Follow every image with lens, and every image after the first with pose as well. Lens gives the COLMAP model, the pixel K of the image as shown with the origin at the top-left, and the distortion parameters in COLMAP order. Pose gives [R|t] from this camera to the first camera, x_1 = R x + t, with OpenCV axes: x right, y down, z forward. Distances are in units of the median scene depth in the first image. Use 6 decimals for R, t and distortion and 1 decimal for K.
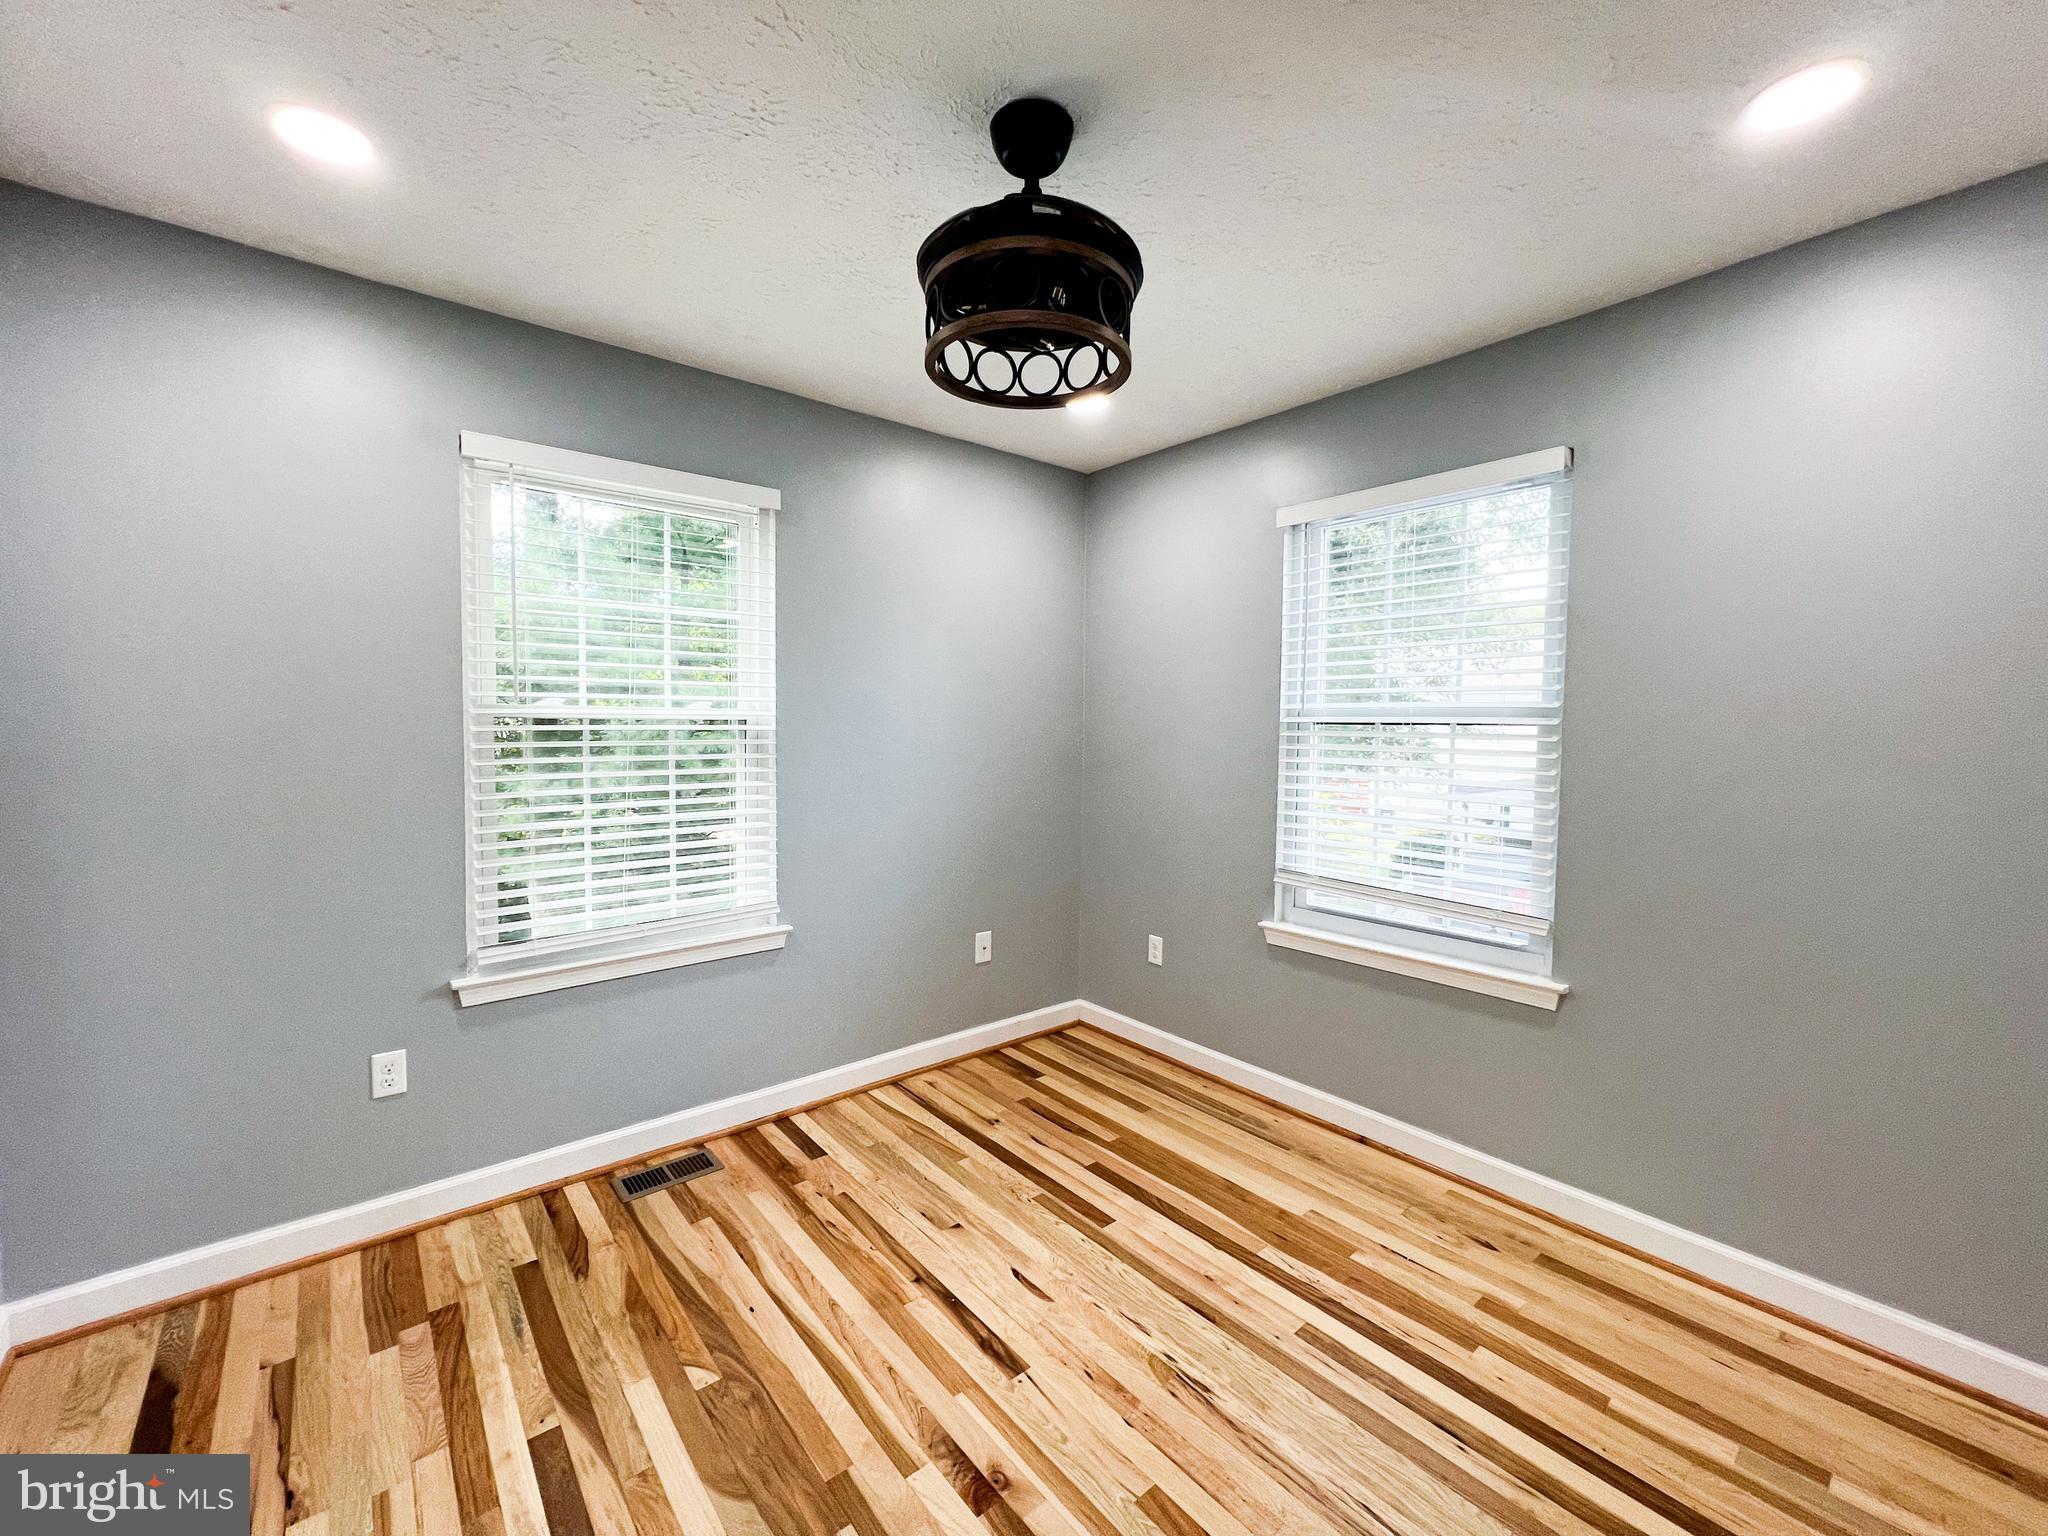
lens RADIAL K [[826.8, 0, 1024.0], [0, 826.8, 768.0], [0, 0, 1]] dist [0.000702, 0.000669]
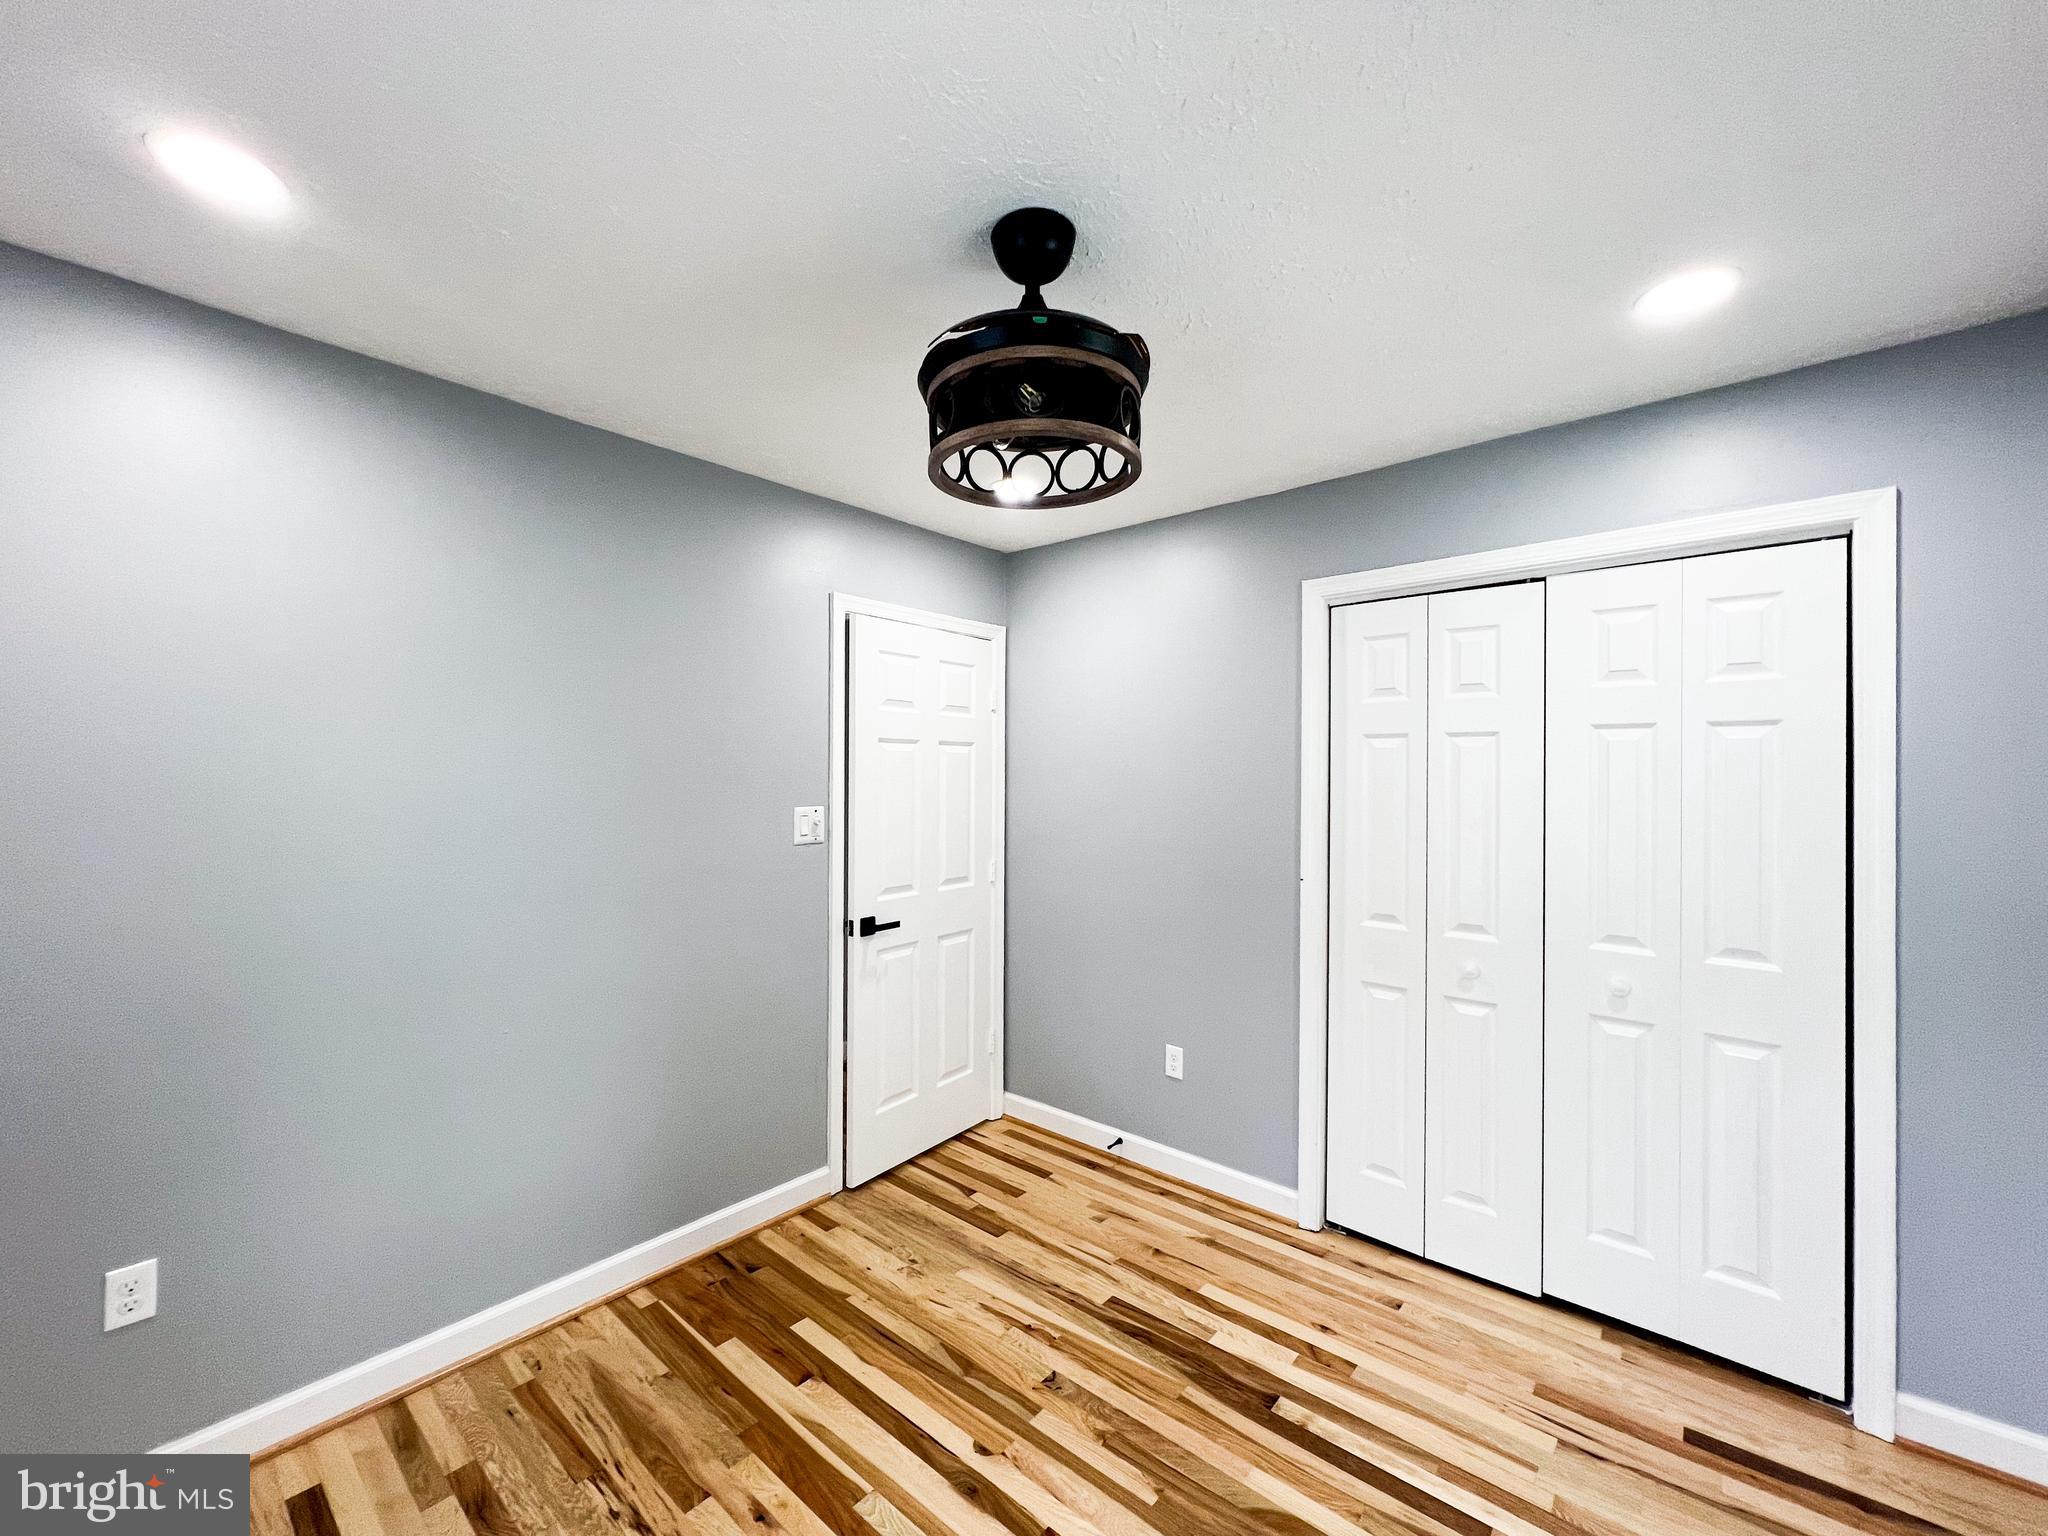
lens RADIAL K [[810.5, 0, 1018.6], [0, 810.5, 767.9], [0, 0, 1]] dist [0.001013, 0.000356]
pose [[-0.983787, -0.011658, -0.178959, 0.127121], [-0.019603, 0.998896, 0.042692, -0.121065], [0.178264, 0.045508, -0.982930, 1.304306]]
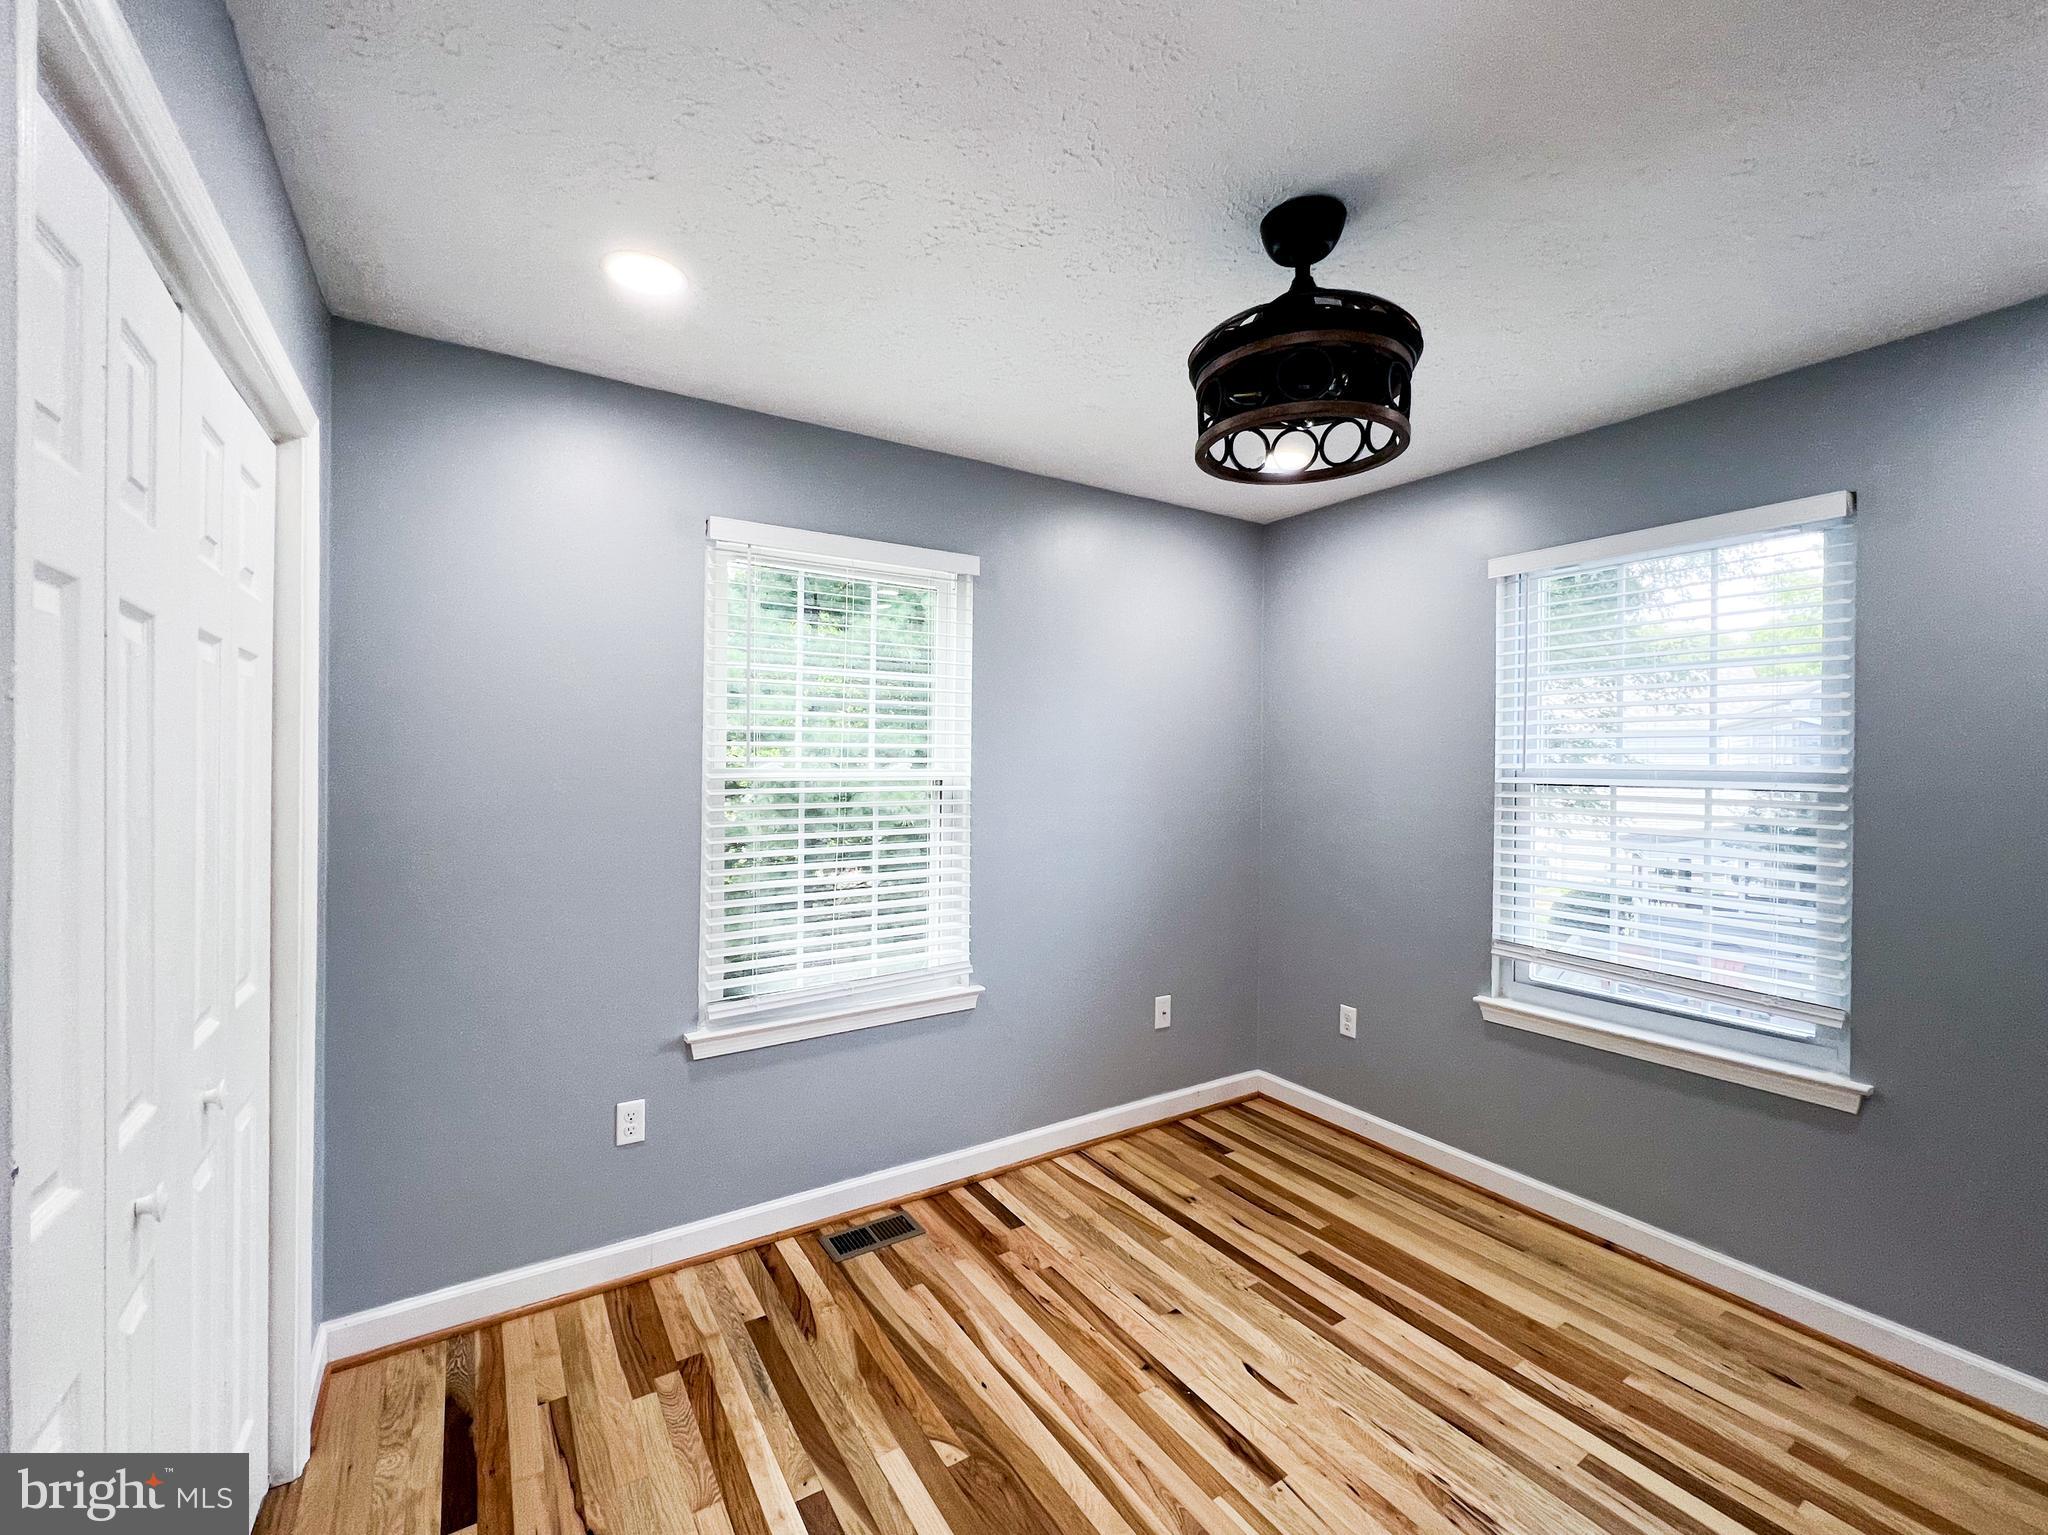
lens RADIAL K [[855.9, 0, 1024.0], [0, 855.9, 767.5], [0, 0, 1]] dist [-0.000091, 0.000897]
pose [[0.992876, -0.000289, -0.119153, -0.137500], [-0.005561, 0.998795, -0.048763, -0.028868], [0.119023, 0.049078, 0.991678, -0.039069]]
